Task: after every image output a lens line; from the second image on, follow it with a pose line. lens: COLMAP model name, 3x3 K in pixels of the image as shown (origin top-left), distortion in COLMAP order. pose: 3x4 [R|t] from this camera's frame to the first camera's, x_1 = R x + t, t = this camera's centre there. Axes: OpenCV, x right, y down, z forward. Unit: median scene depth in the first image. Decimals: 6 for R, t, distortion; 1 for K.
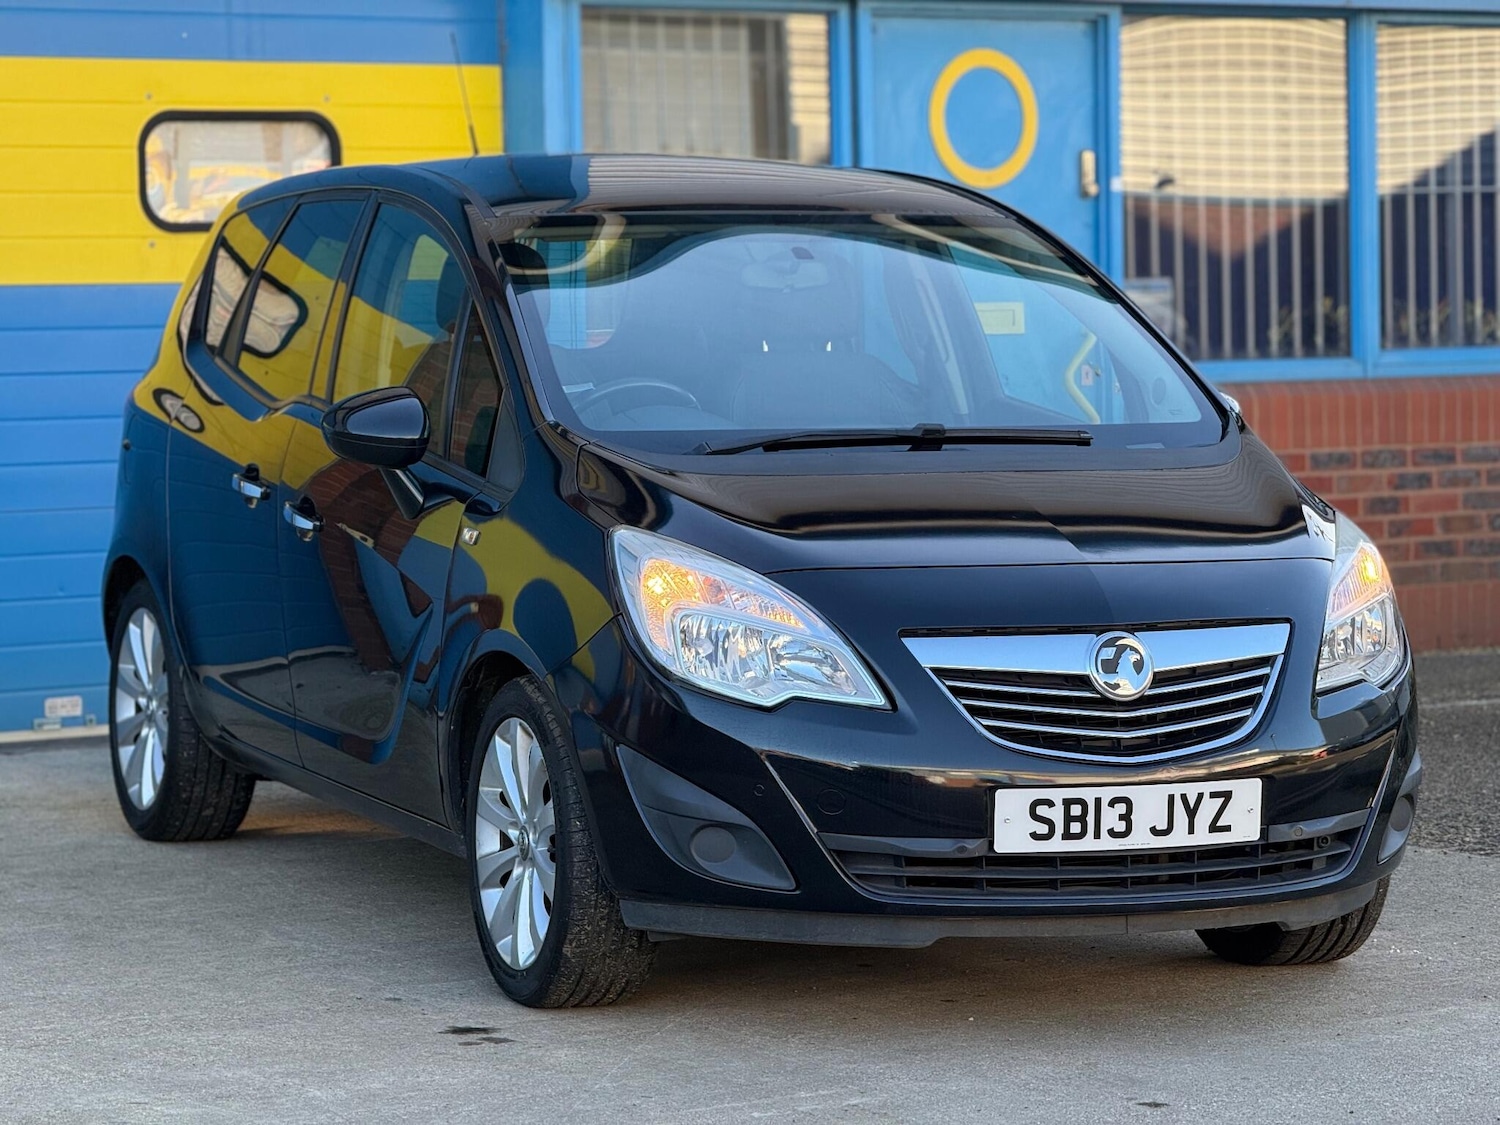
lens RADIAL K [[5224.9, 0, 750.0], [0, 5224.9, 562.5], [0, 0, 1]] dist [0.153702, 0.554836]
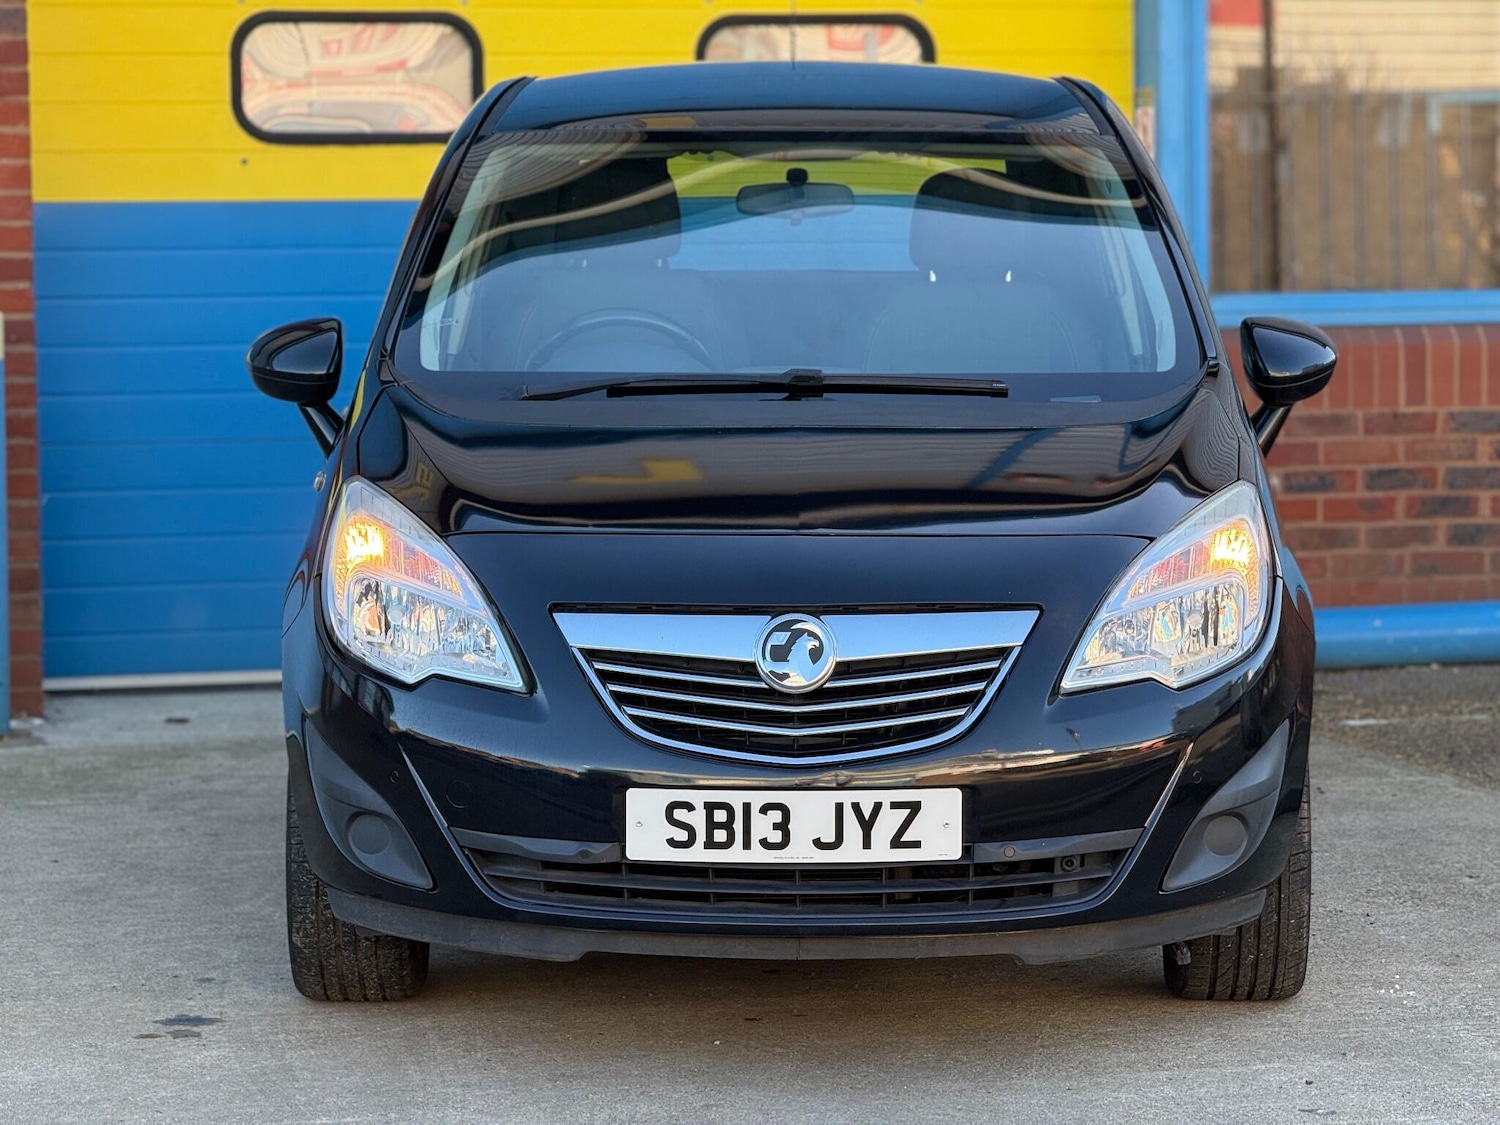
lens RADIAL K [[5256.9, 0, 747.5], [0, 5256.9, 589.9], [0, 0, 1]] dist [0.184206, 0.073889]
pose [[0.928269, 0.033431, -0.370405, 0.333713], [-0.024176, 0.999269, 0.029600, -0.014291], [0.371123, -0.018522, 0.928399, 0.155127]]
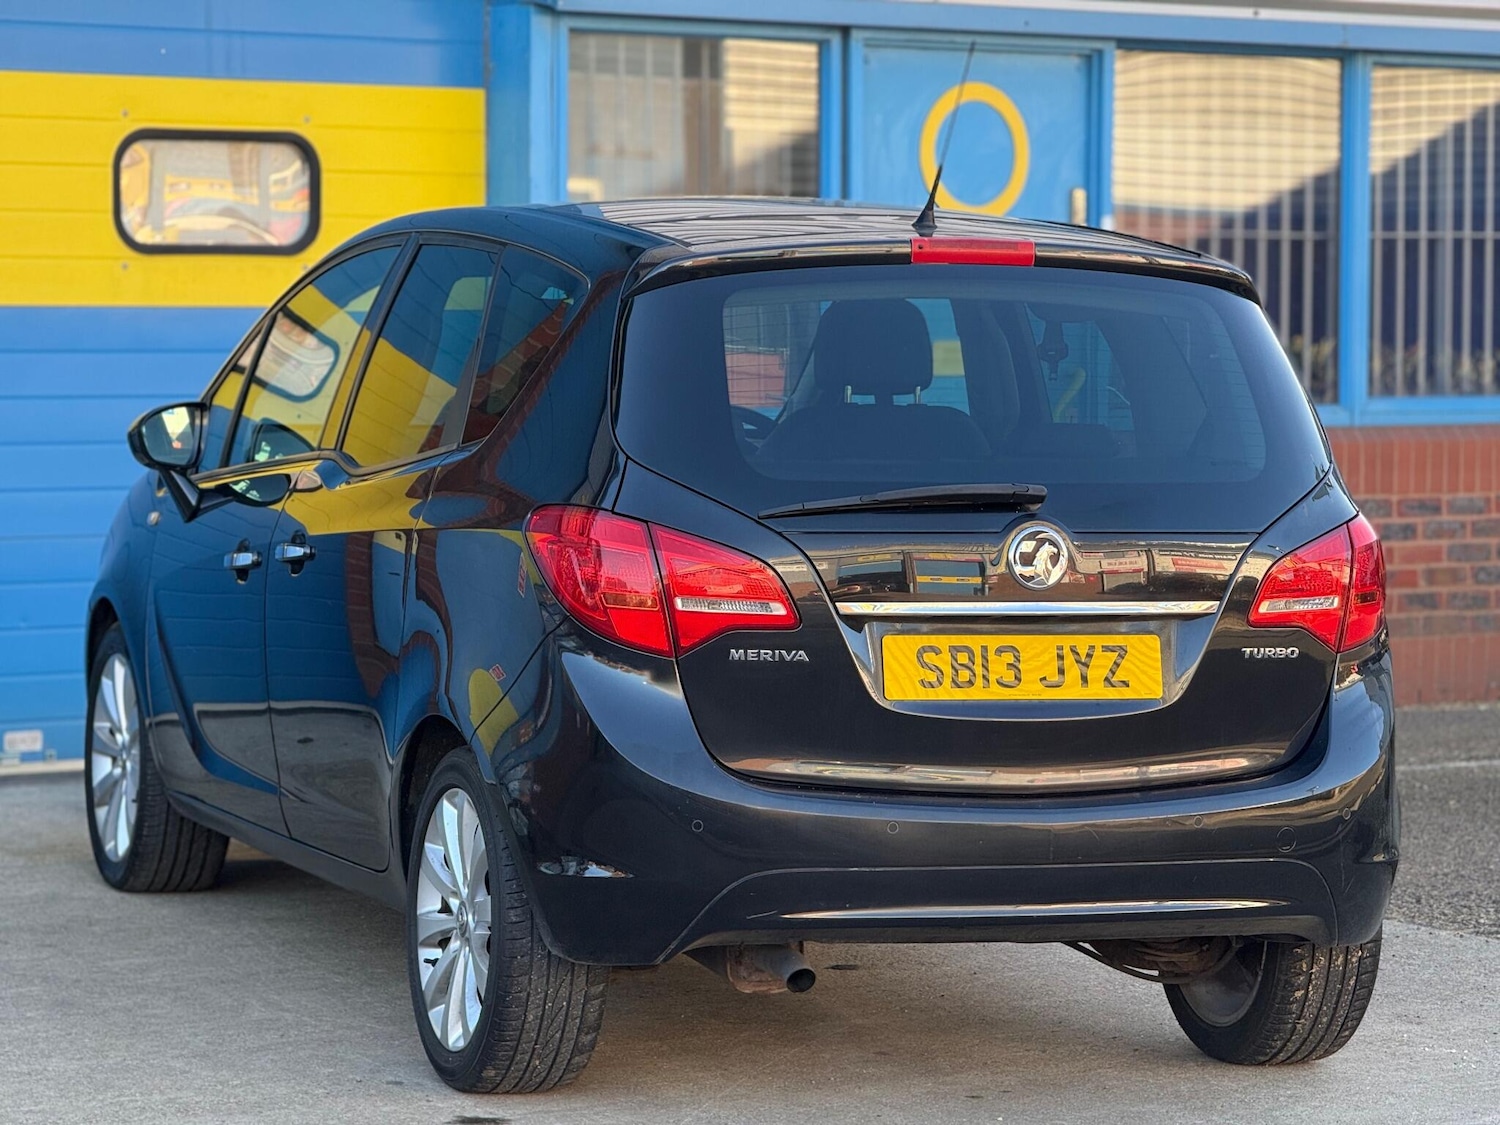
lens RADIAL K [[5224.9, 0, 750.0], [0, 5224.9, 562.5], [0, 0, 1]] dist [0.153702, 0.554836]
pose [[0.999524, 0.023109, 0.020432, -0.022757], [-0.023150, 0.999730, 0.001776, -0.013783], [-0.020386, -0.002248, 0.999790, 0.036171]]
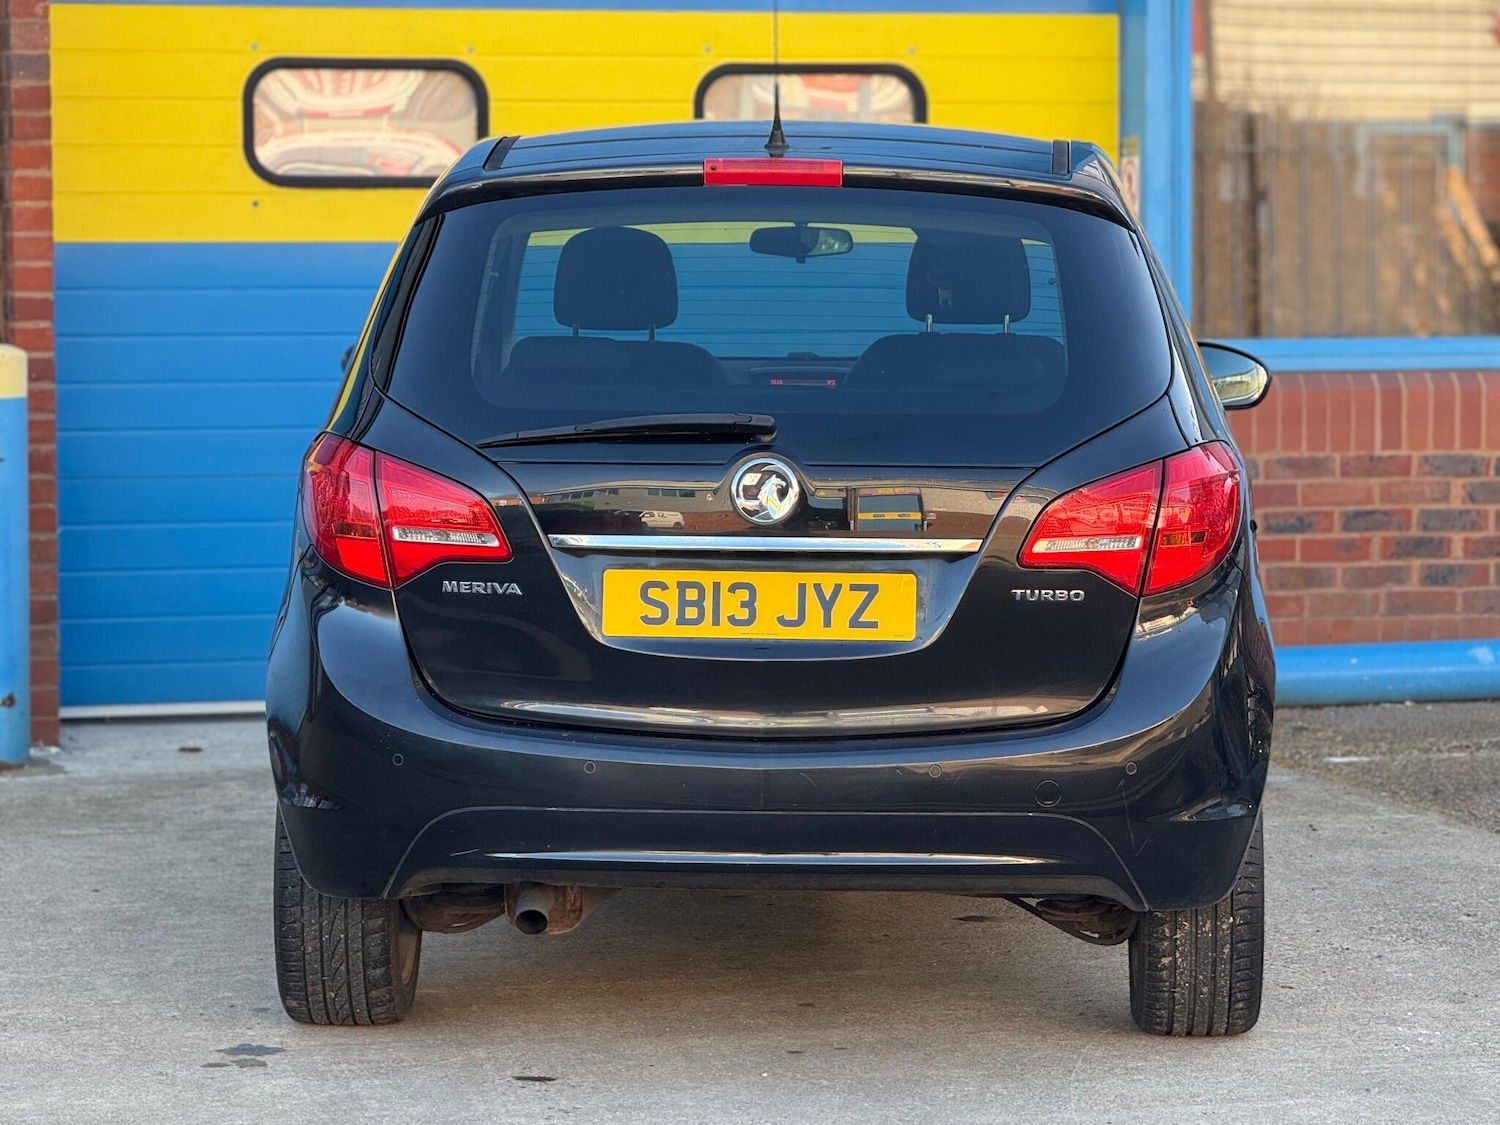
lens RADIAL K [[5256.9, 0, 747.5], [0, 5256.9, 589.9], [0, 0, 1]] dist [0.184206, 0.073889]
pose [[0.934652, 0.039459, -0.353368, 0.324400], [-0.031849, 0.999119, 0.027328, -0.020941], [0.354135, -0.014288, 0.935085, 0.116760]]
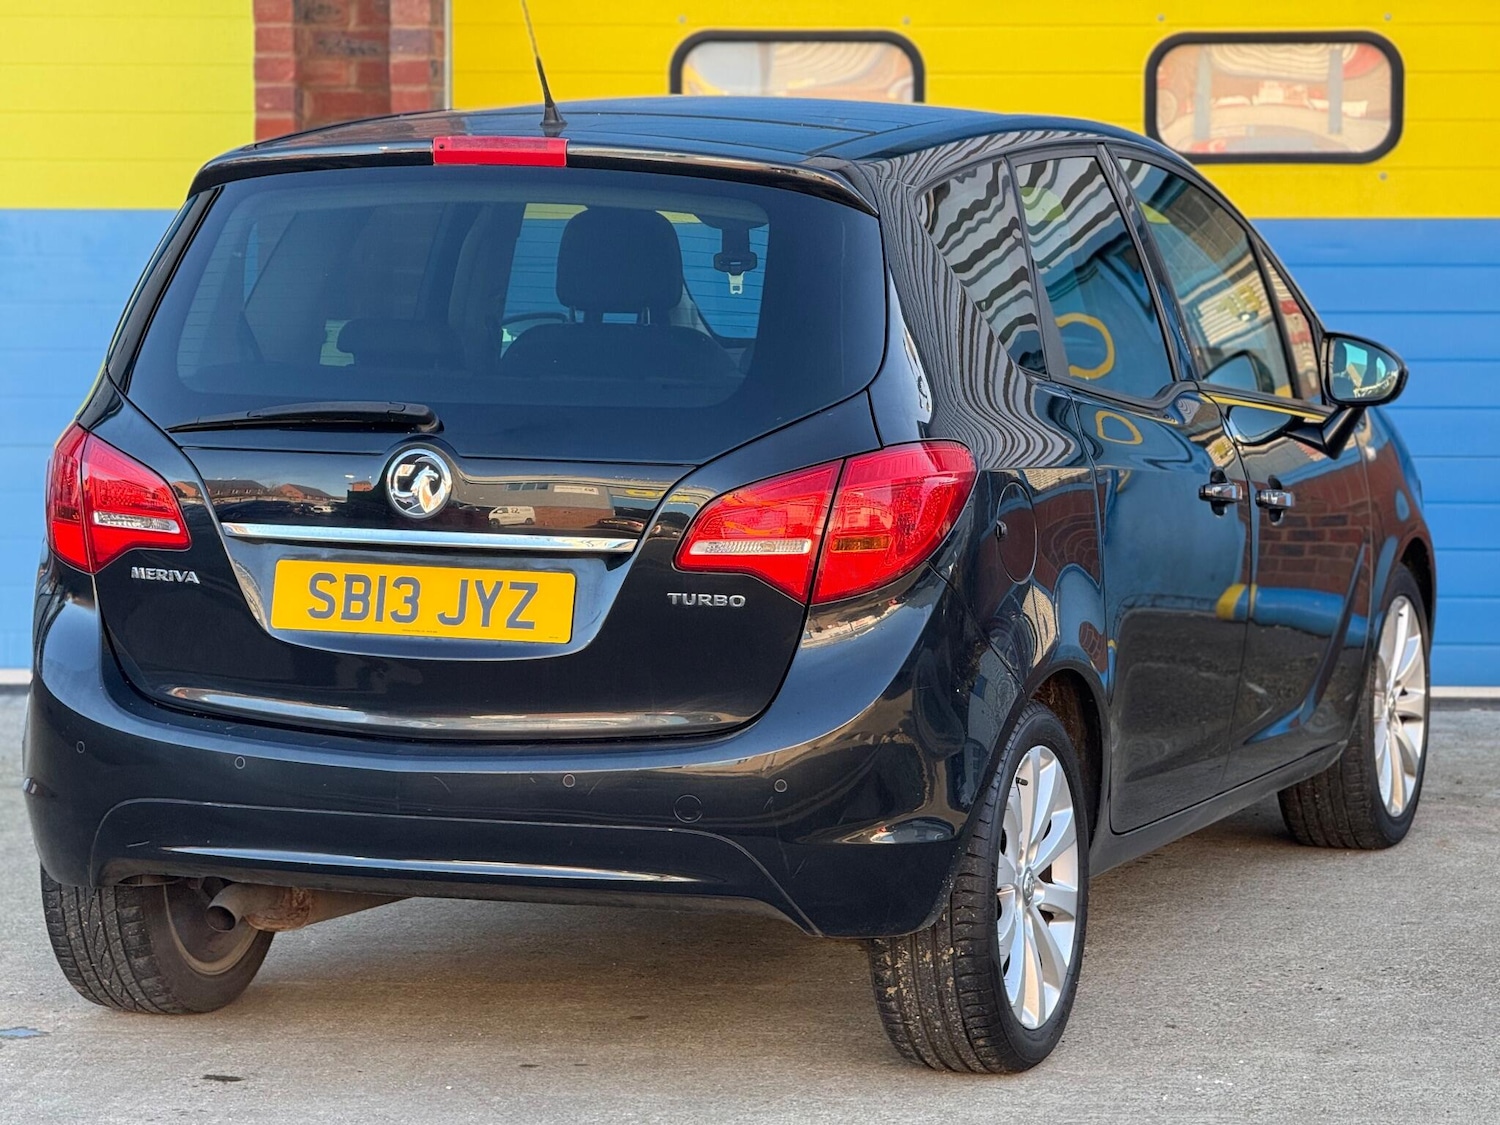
lens RADIAL K [[5237.2, 0, 748.6], [0, 5237.2, 606.1], [0, 0, 1]] dist [0.218323, -1.534675]
pose [[0.777499, 0.068857, -0.625104, 0.565304], [-0.048177, 0.997588, 0.049965, -0.037101], [0.627036, -0.008732, 0.778941, 0.299448]]
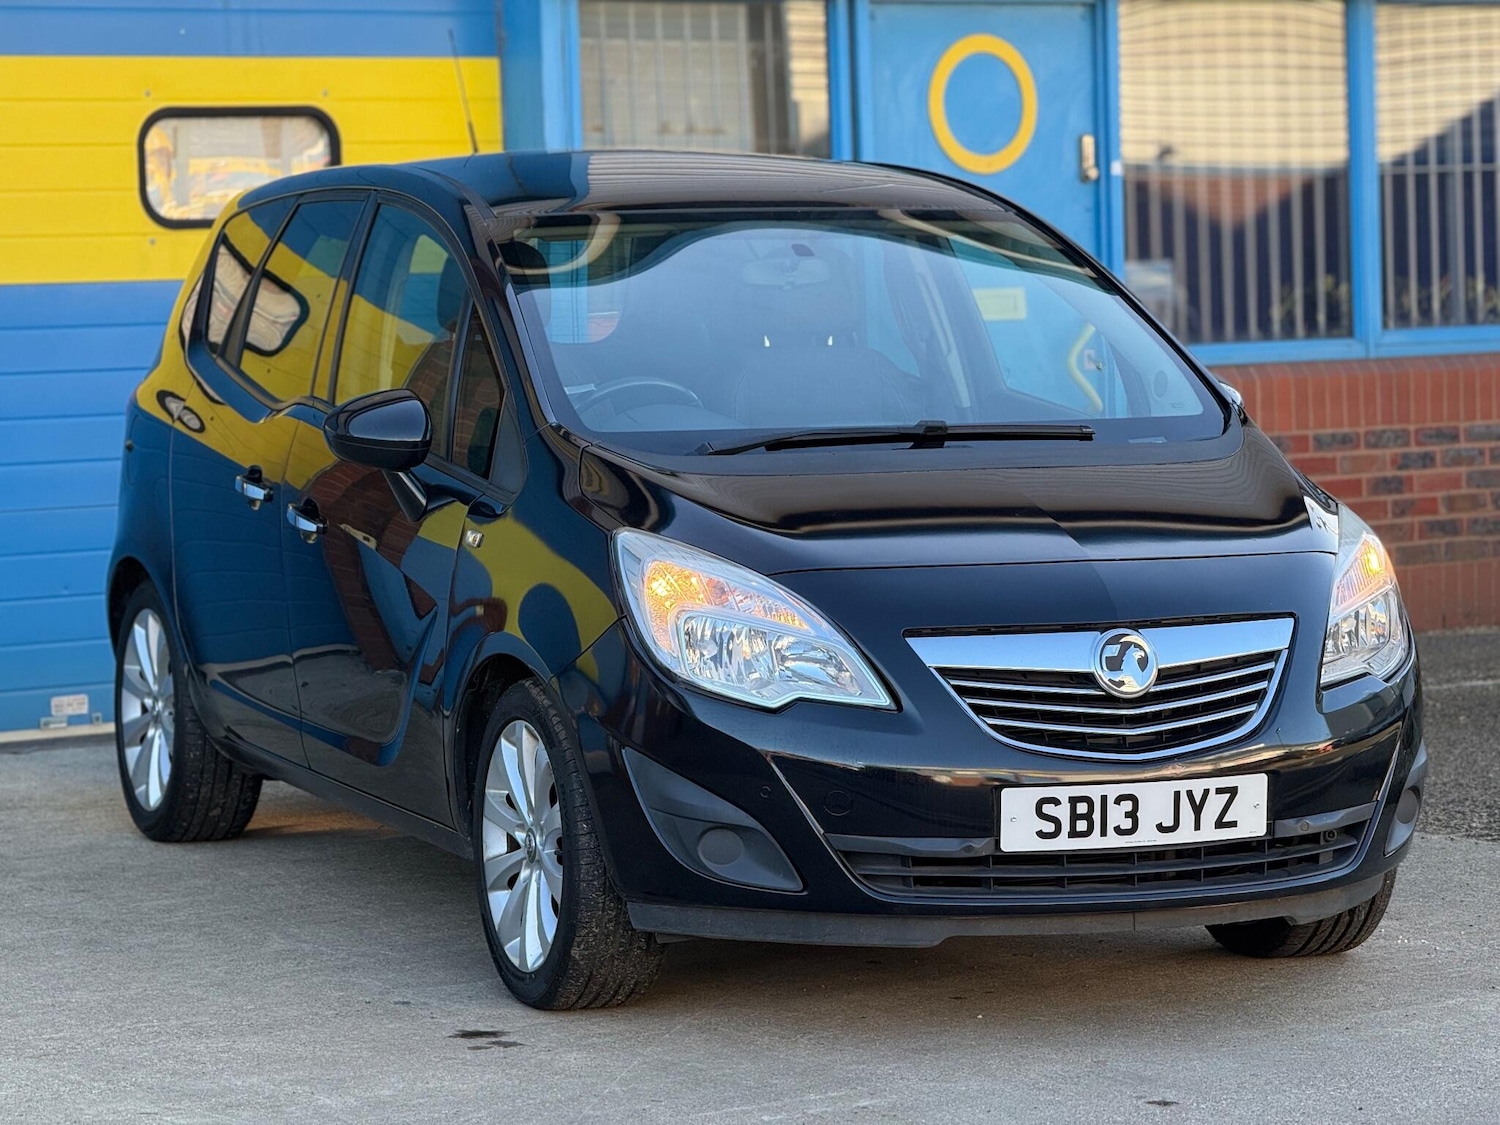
lens RADIAL K [[5224.9, 0, 750.0], [0, 5224.9, 562.5], [0, 0, 1]] dist [0.153702, 0.554836]
pose [[0.999931, -0.011665, -0.001092, 0.000387], [0.011671, 0.999916, 0.005688, -0.005144], [0.001026, -0.005701, 0.999983, -0.000088]]
